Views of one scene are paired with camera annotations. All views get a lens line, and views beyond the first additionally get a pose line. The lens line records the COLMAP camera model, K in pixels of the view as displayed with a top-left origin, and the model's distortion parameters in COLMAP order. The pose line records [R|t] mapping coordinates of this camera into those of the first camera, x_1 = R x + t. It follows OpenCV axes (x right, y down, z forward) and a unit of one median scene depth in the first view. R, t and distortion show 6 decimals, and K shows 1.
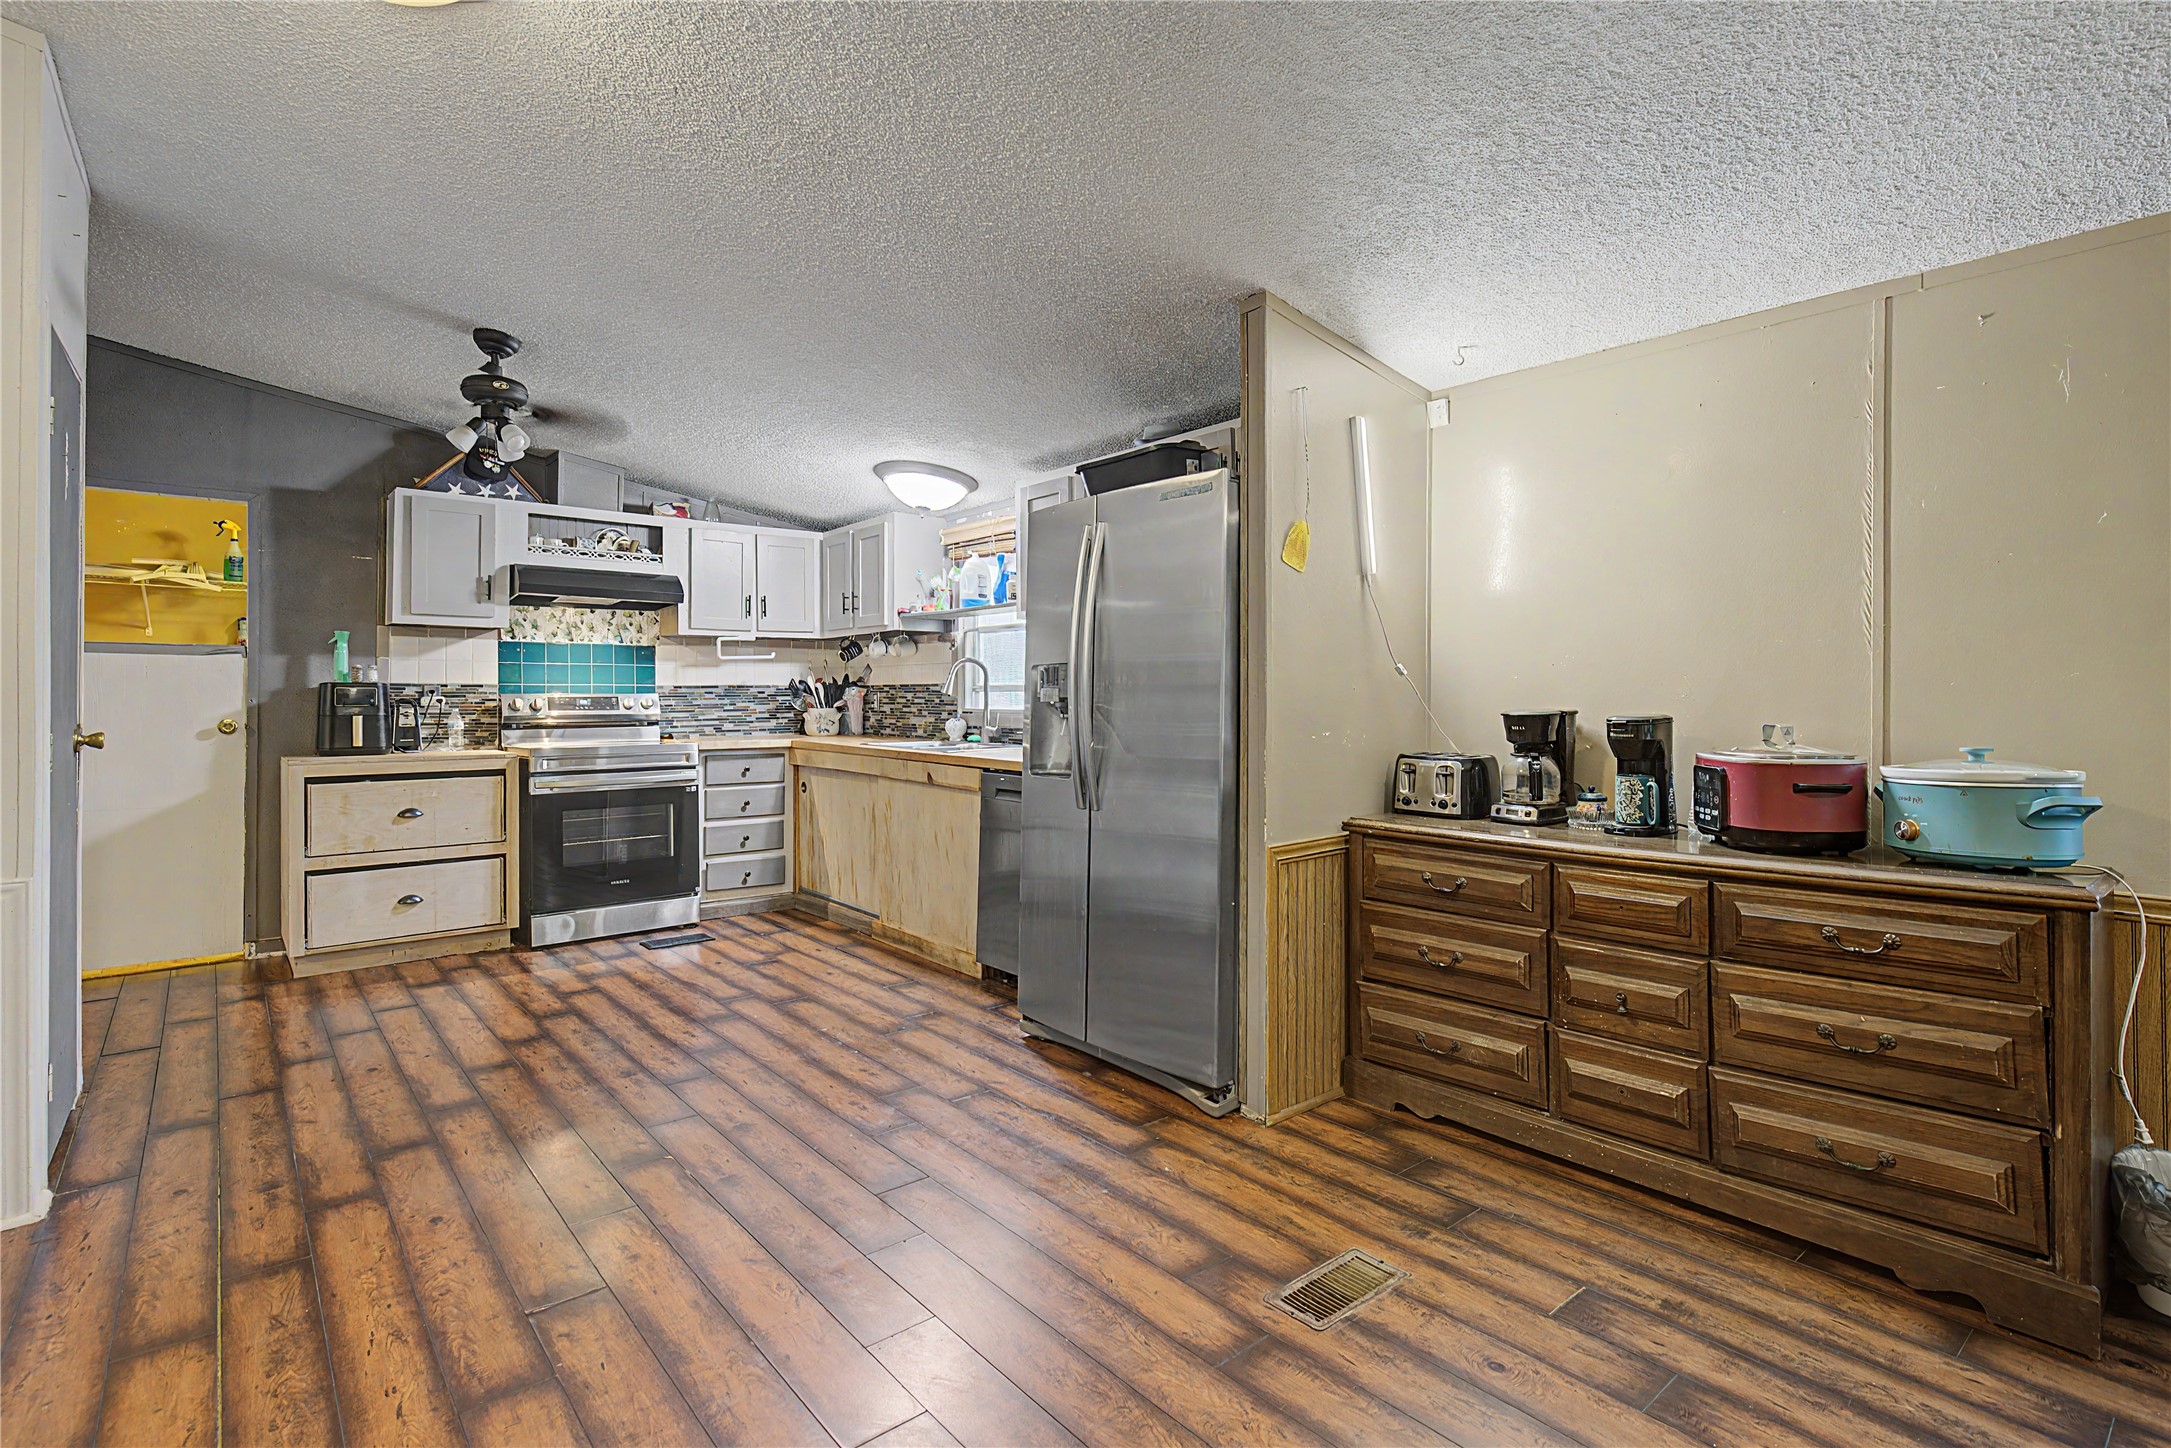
lens RADIAL K [[1022.4, 0, 1099.2], [0, 1022.4, 693.4], [0, 0, 1]] dist [-0.003842, 0.000673]
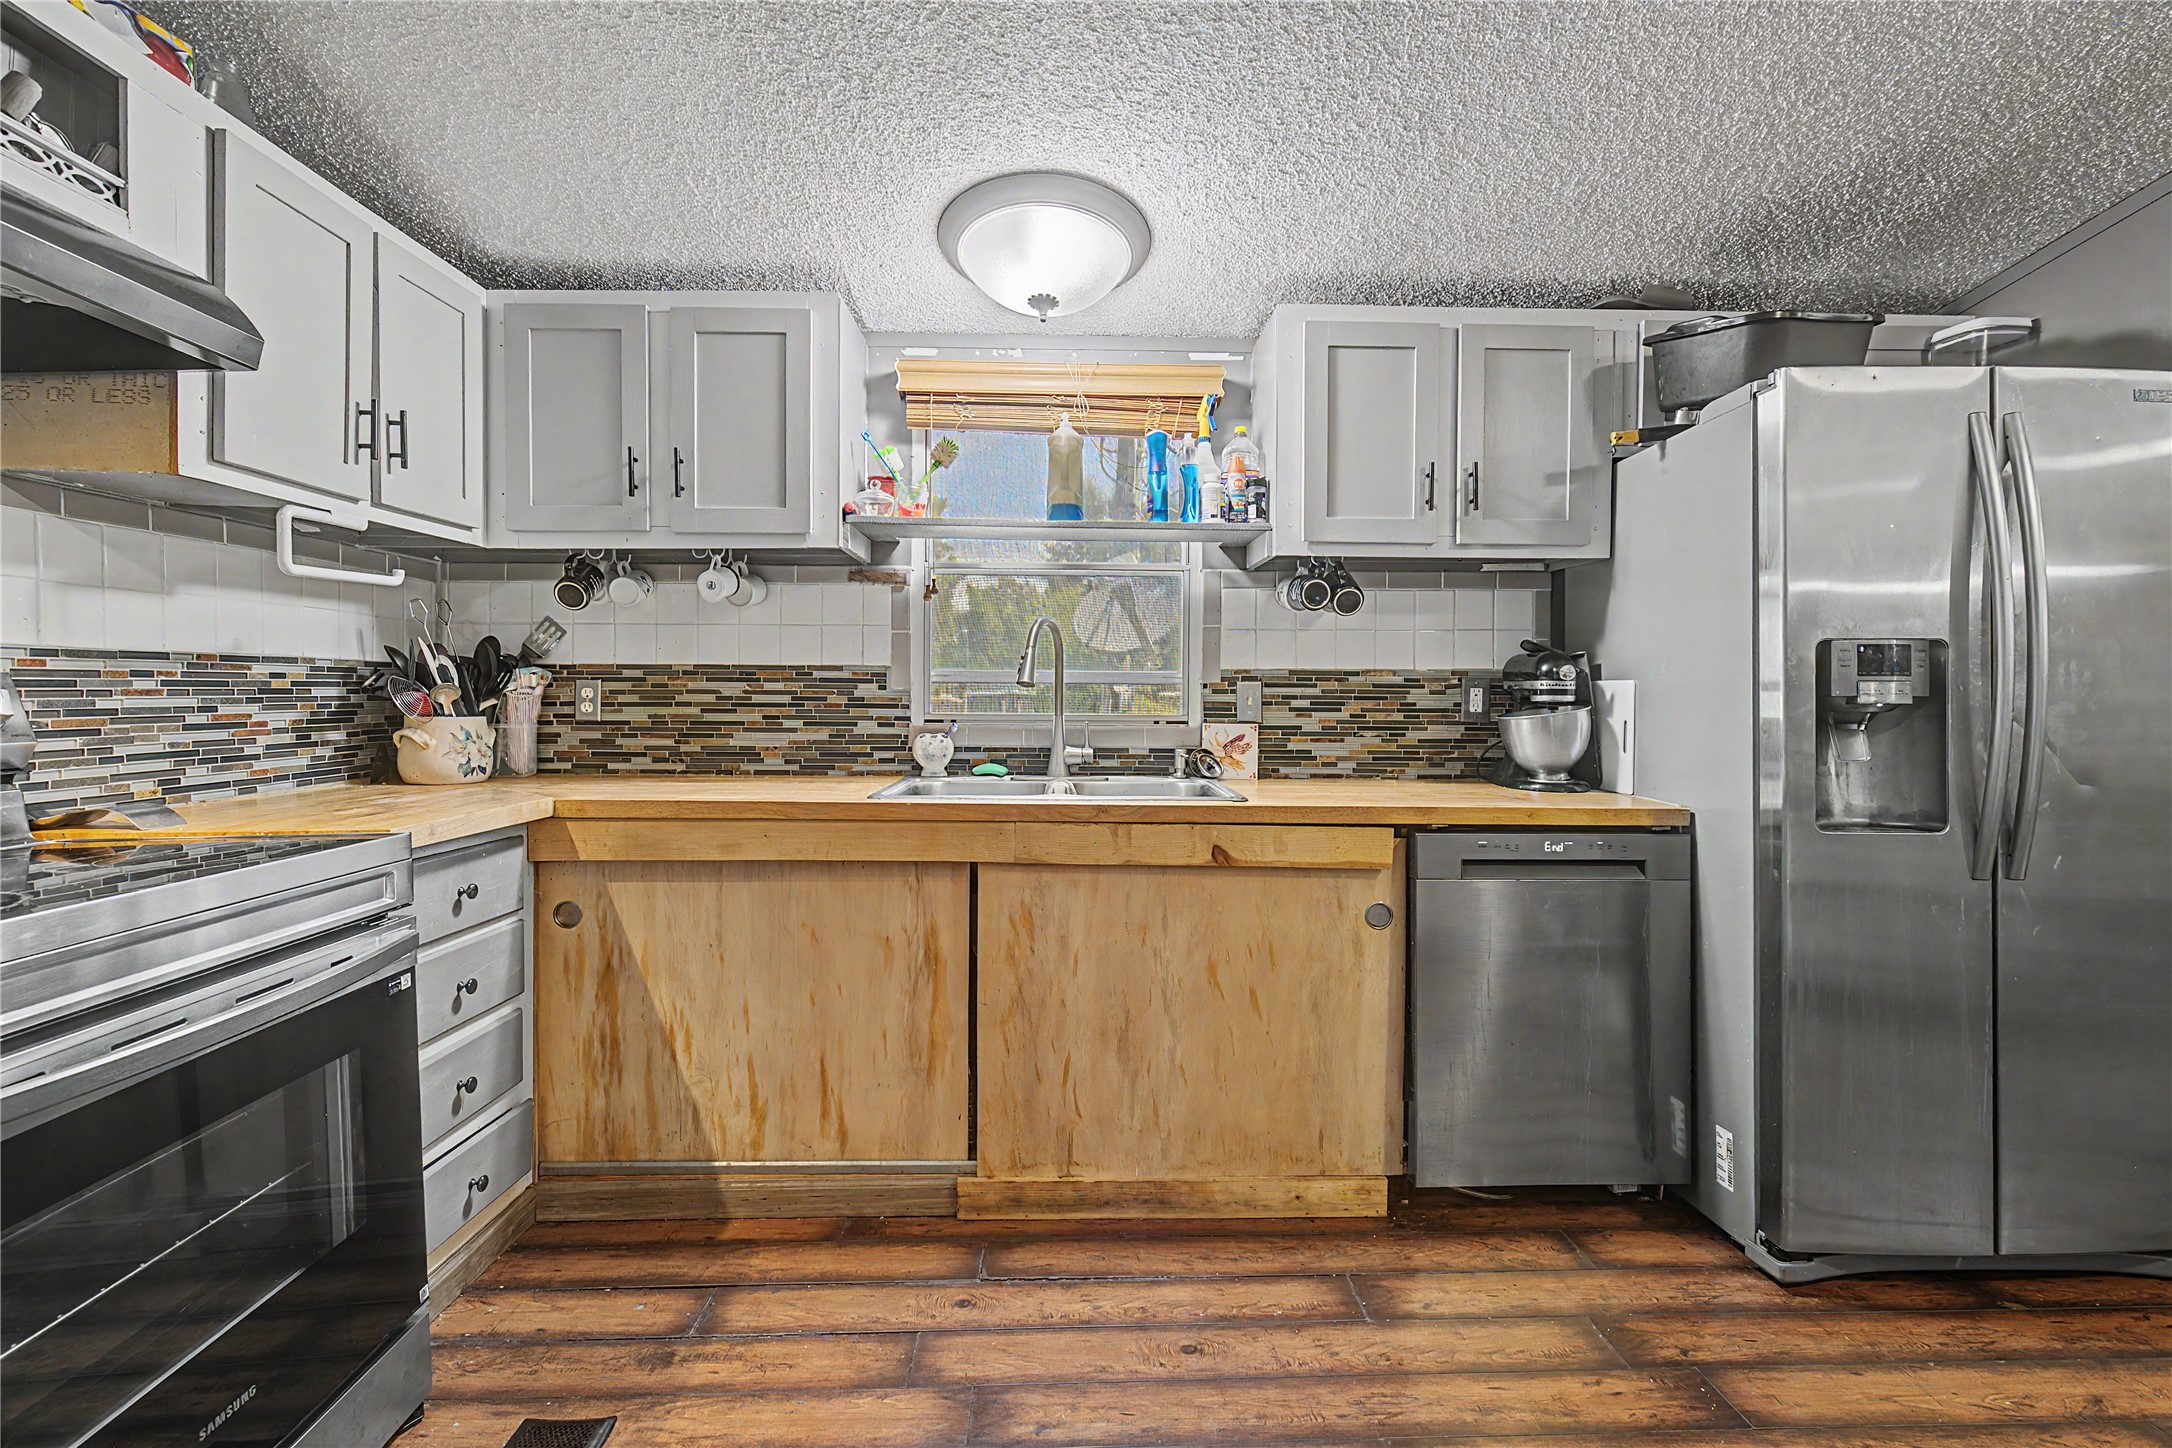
lens RADIAL K [[979.9, 0, 1092.4], [0, 979.9, 718.5], [0, 0, 1]] dist [-0.000746, 0.000061]
pose [[0.627027, -0.015507, 0.778843, -0.509719], [-0.006752, 0.999656, 0.025340, 0.004222], [-0.778969, -0.021148, 0.626706, 0.668743]]
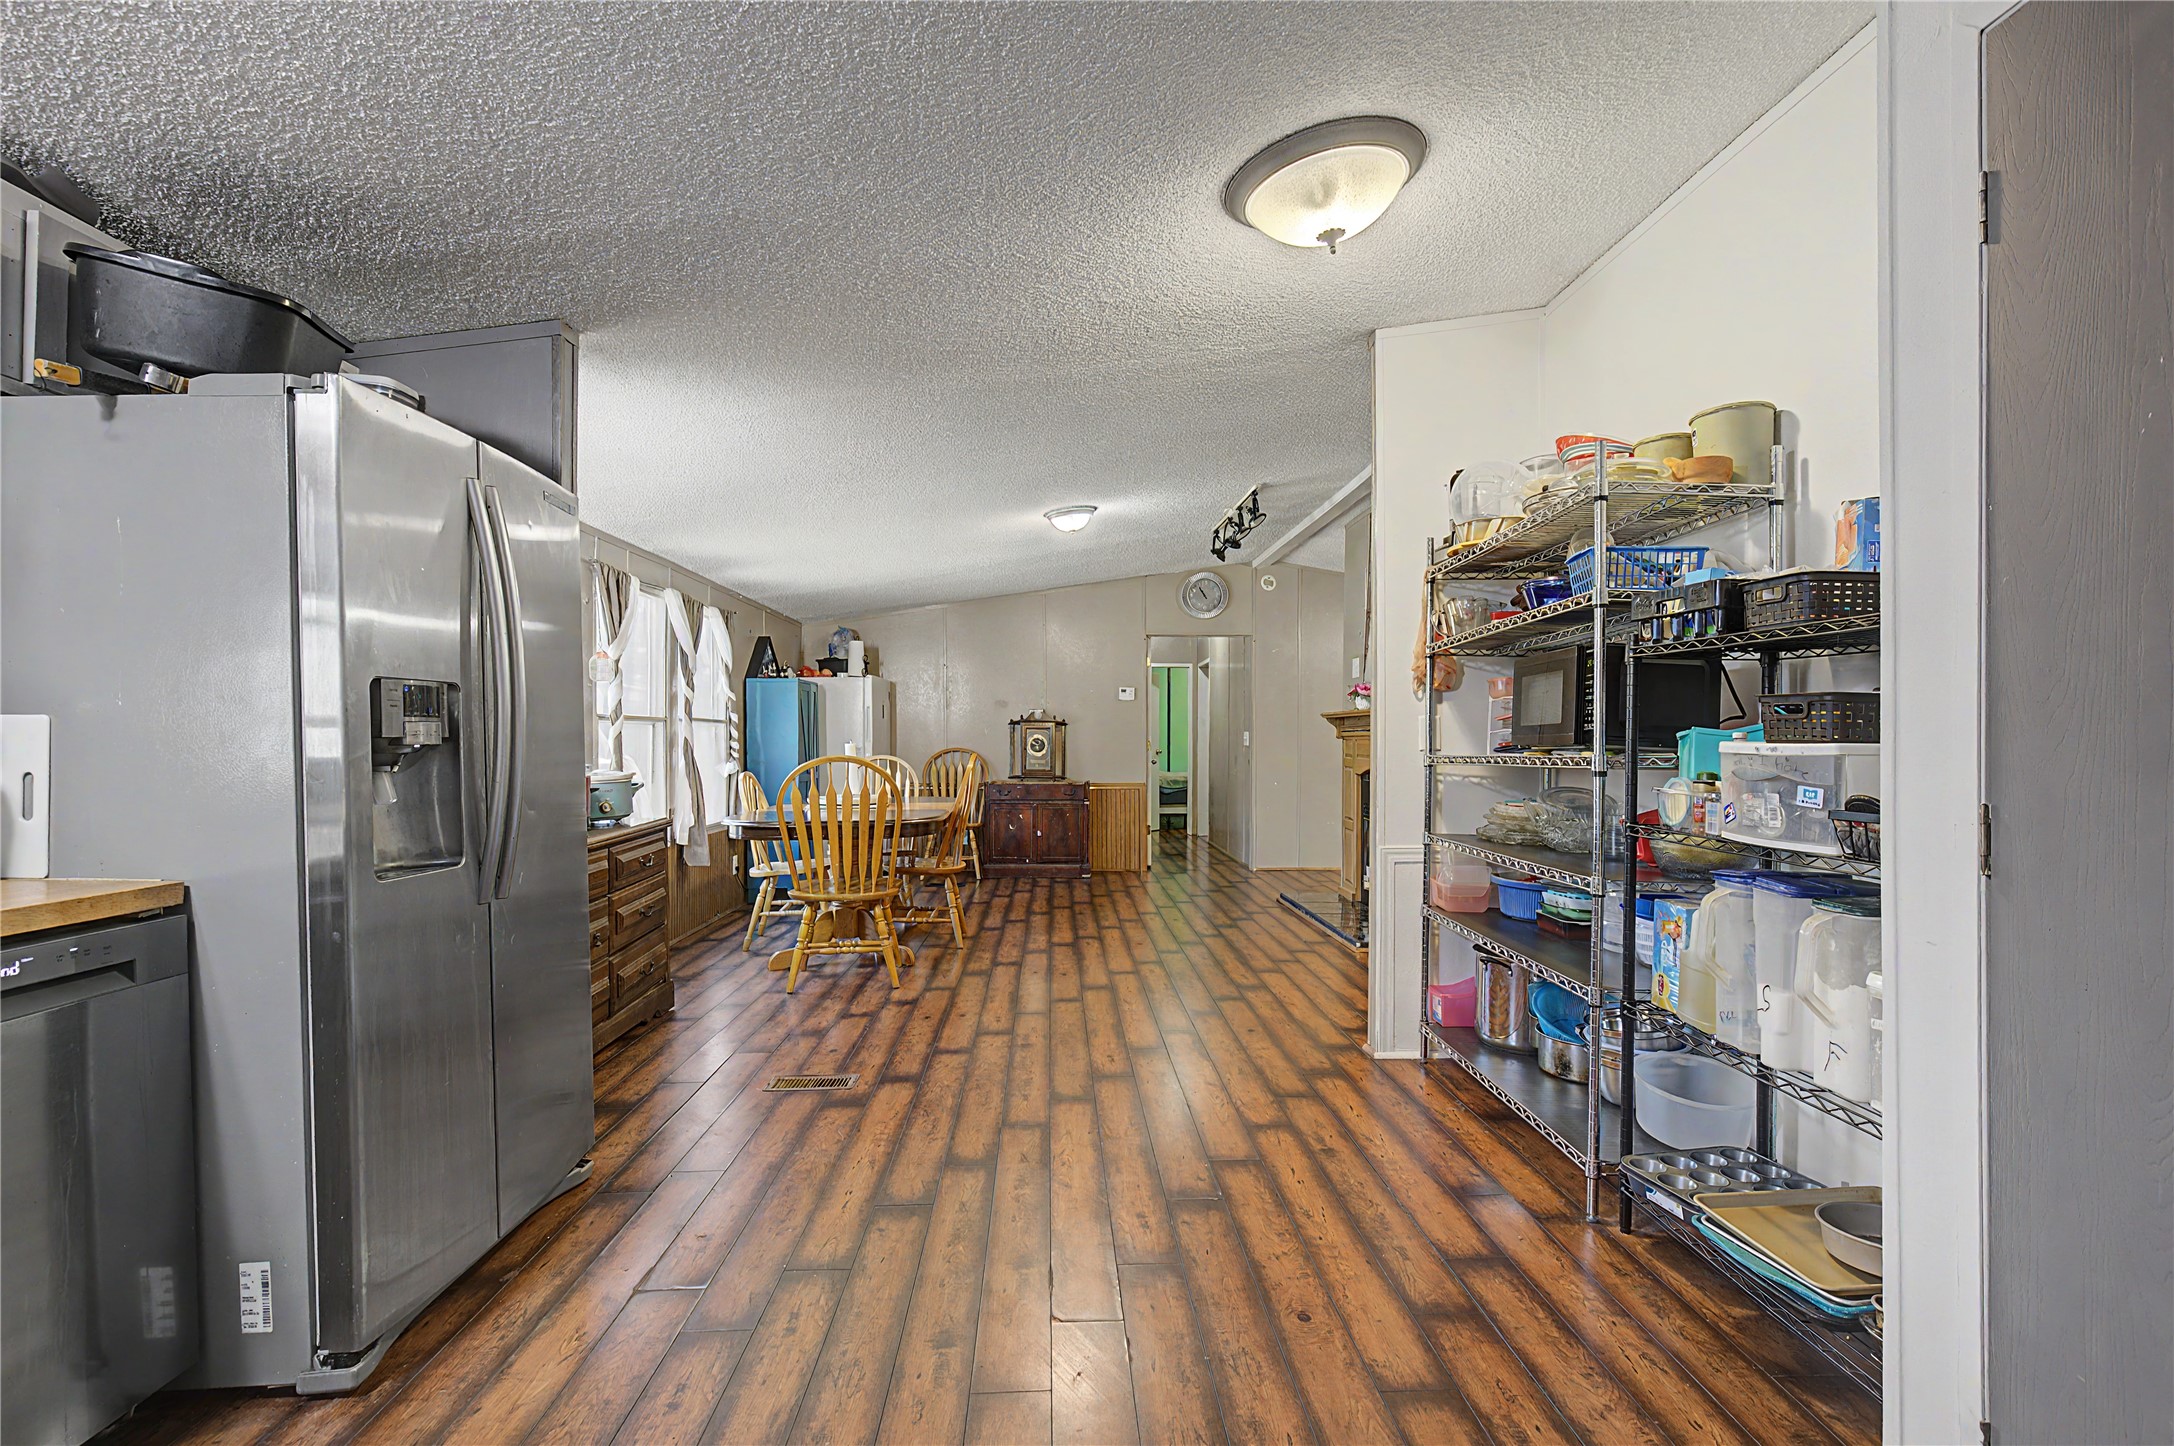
lens RADIAL K [[1019.2, 0, 1103.1], [0, 1019.2, 726.3], [0, 0, 1]] dist [0.000087, -0.000039]
pose [[-0.790669, 0.005927, 0.612215, -0.475002], [-0.002621, 0.999911, -0.013065, 0.003578], [-0.612238, -0.011934, -0.790583, 0.815689]]
